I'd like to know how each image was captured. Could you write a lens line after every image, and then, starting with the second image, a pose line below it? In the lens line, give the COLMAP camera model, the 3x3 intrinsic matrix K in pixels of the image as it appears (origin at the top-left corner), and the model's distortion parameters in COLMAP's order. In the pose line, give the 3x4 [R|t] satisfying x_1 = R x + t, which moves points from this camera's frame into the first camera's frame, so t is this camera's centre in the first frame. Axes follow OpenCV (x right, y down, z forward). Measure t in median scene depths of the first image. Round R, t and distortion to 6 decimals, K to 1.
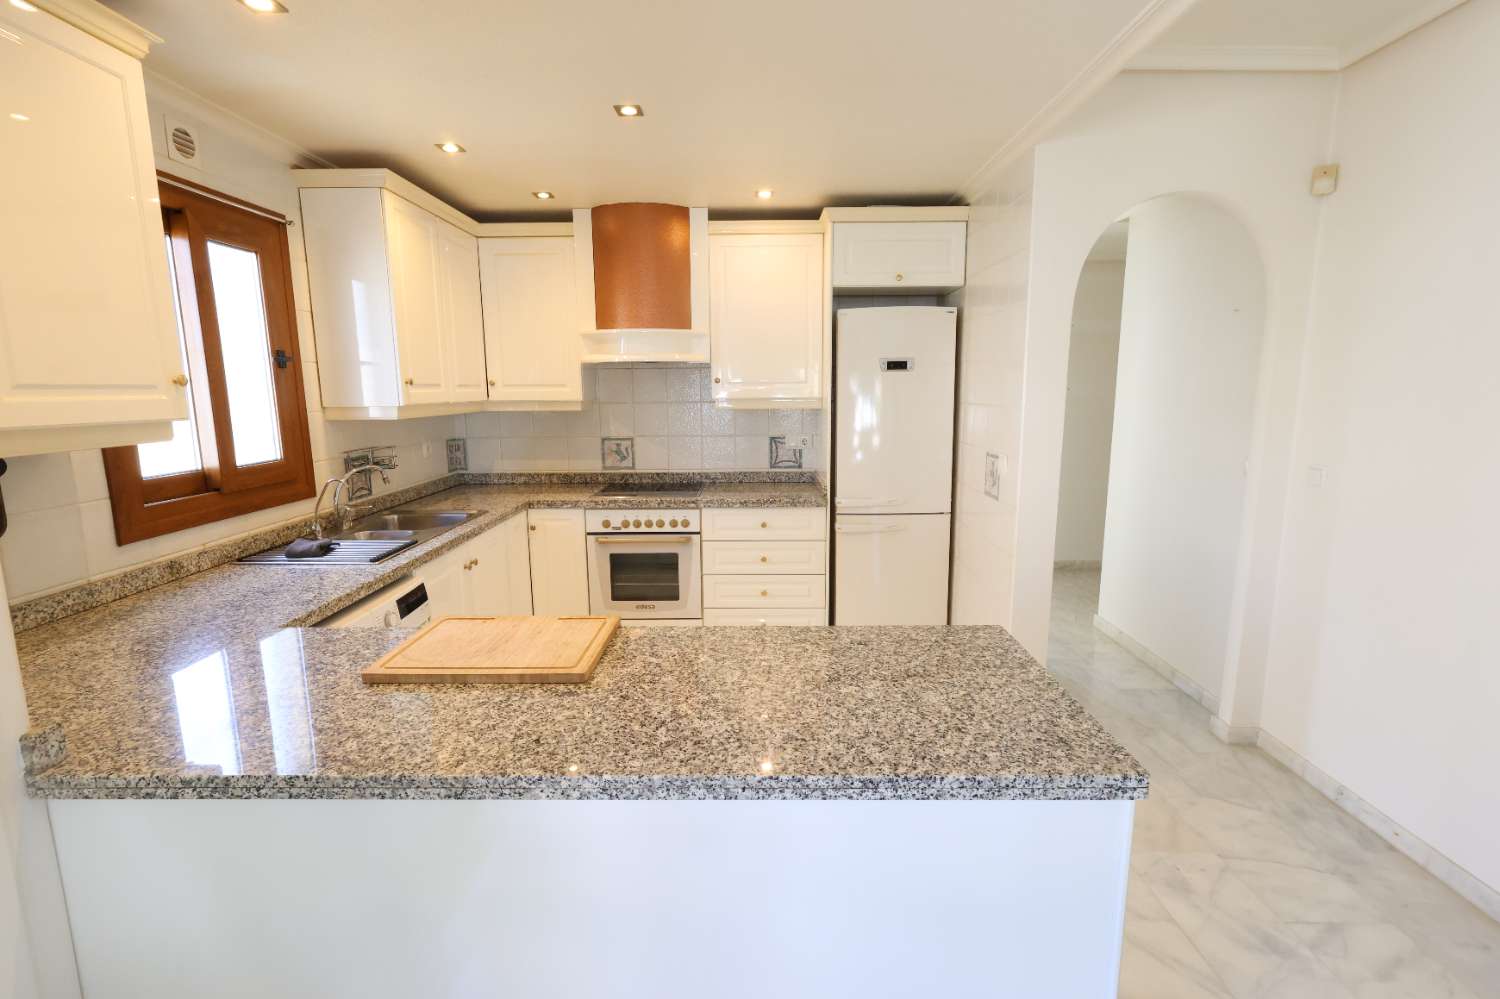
lens RADIAL K [[695.9, 0, 748.1], [0, 695.9, 500.1], [0, 0, 1]] dist [-0.004485, 0.003380]
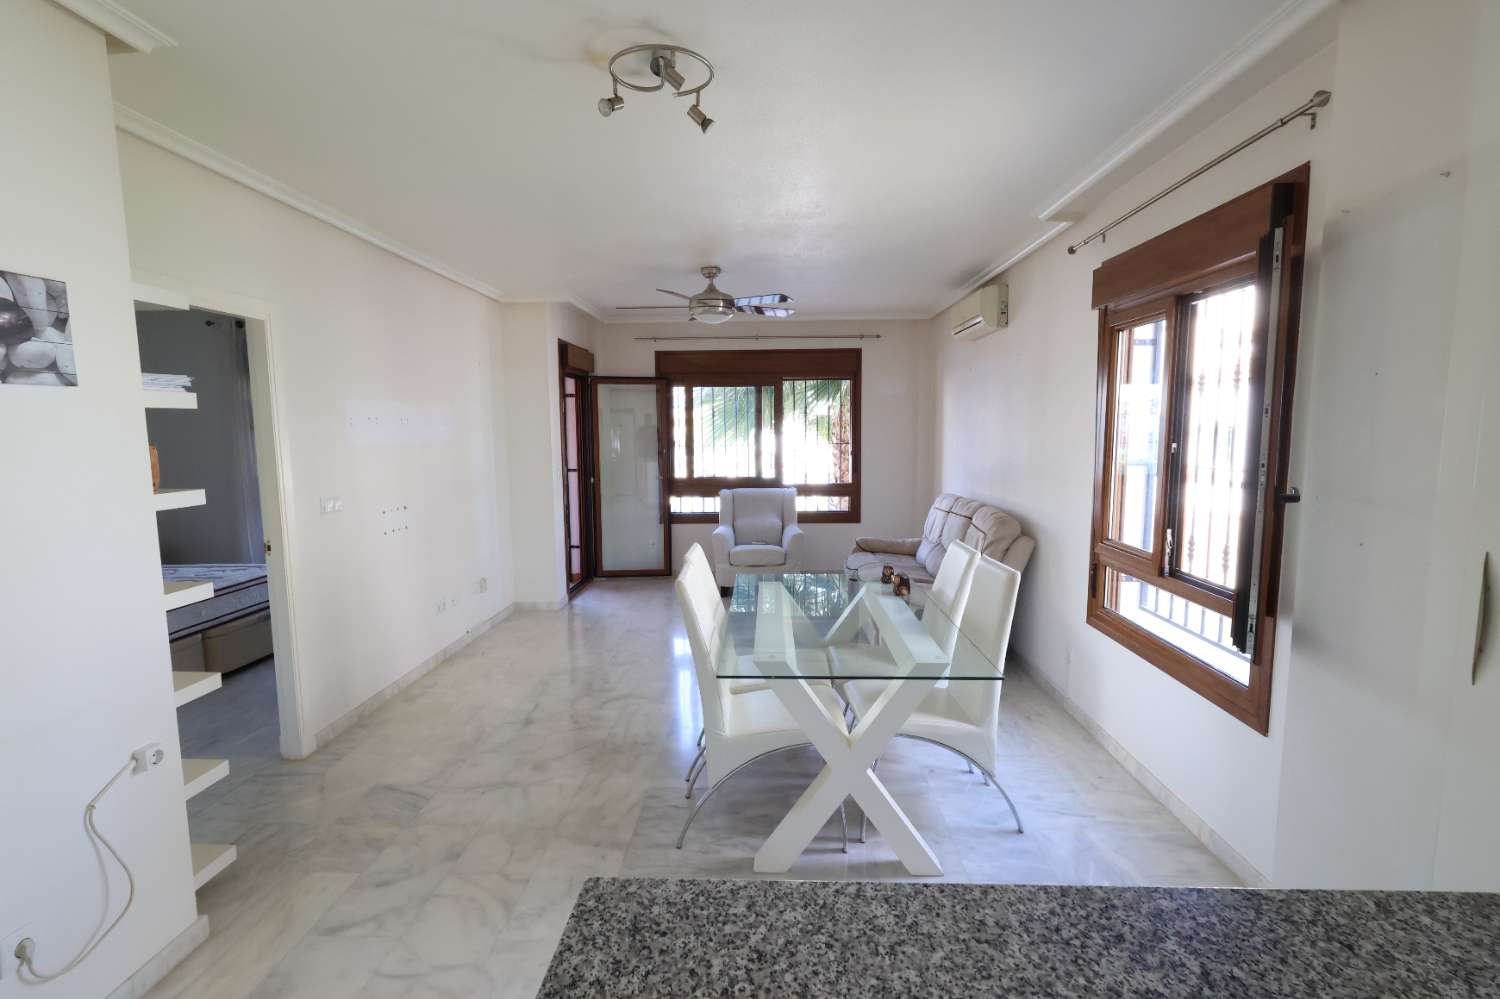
lens RADIAL K [[695.9, 0, 748.9], [0, 695.9, 504.6], [0, 0, 1]] dist [-0.004485, 0.003380]
pose [[-0.999661, 0.012379, 0.022921, 0.106803], [0.018218, 0.961136, 0.275475, -0.110173], [-0.018620, 0.275799, -0.961035, 0.563471]]
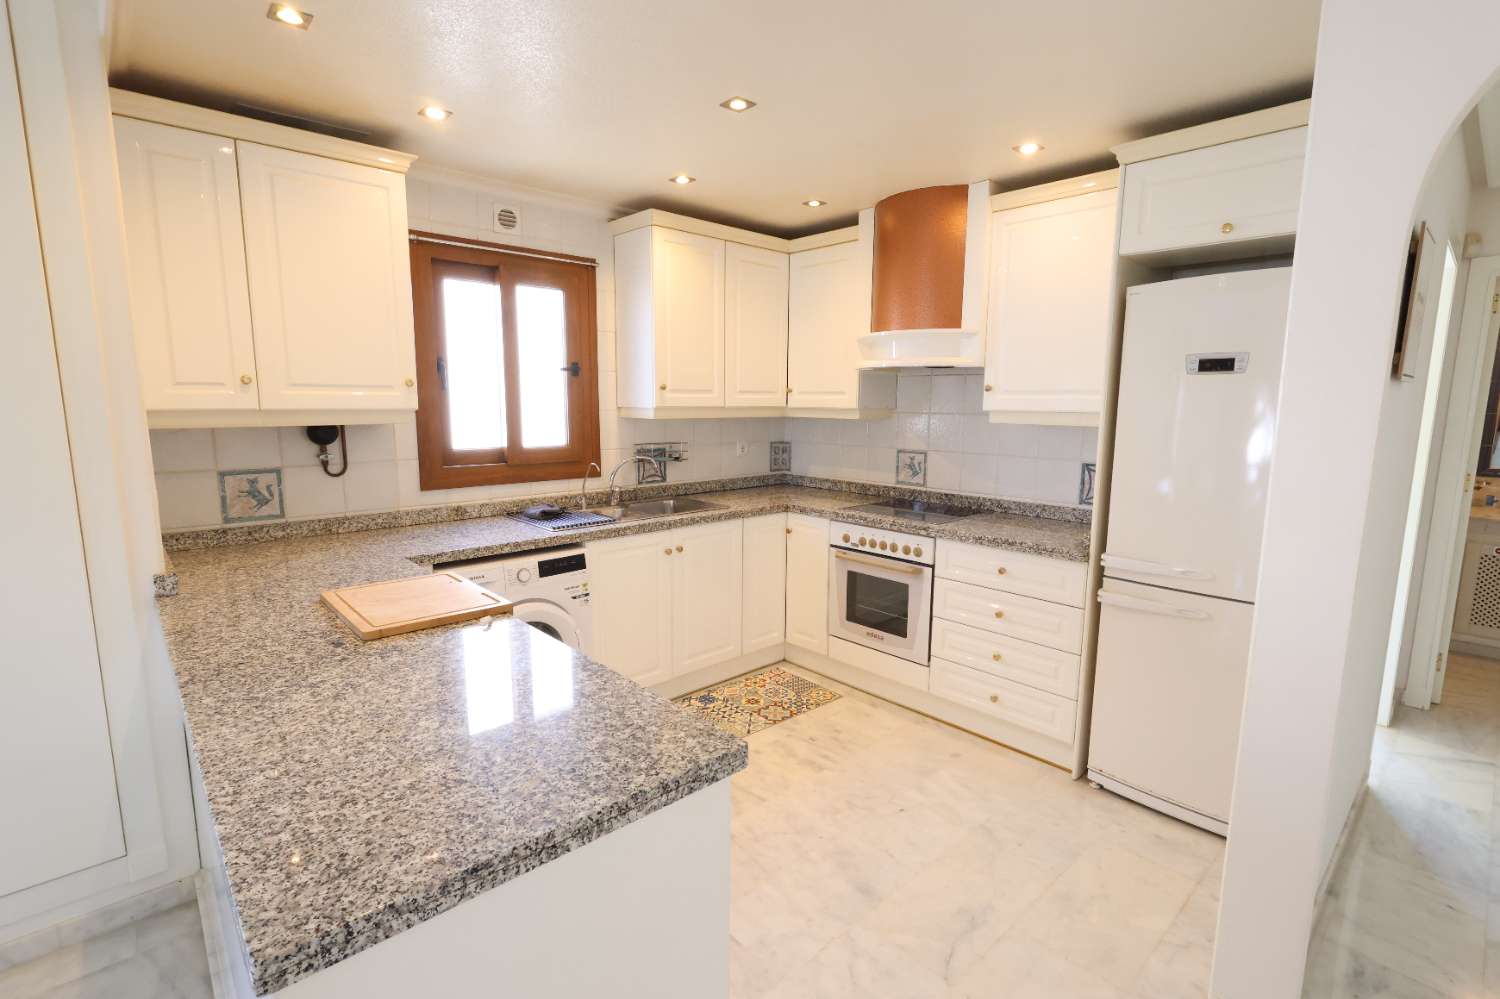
lens RADIAL K [[695.9, 0, 749.7], [0, 695.9, 497.9], [0, 0, 1]] dist [-0.004485, 0.003380]
pose [[0.688041, 0.114595, -0.716567, 0.423539], [-0.130045, 0.990939, 0.033605, -0.039583], [0.713925, 0.070064, 0.696709, 0.270839]]
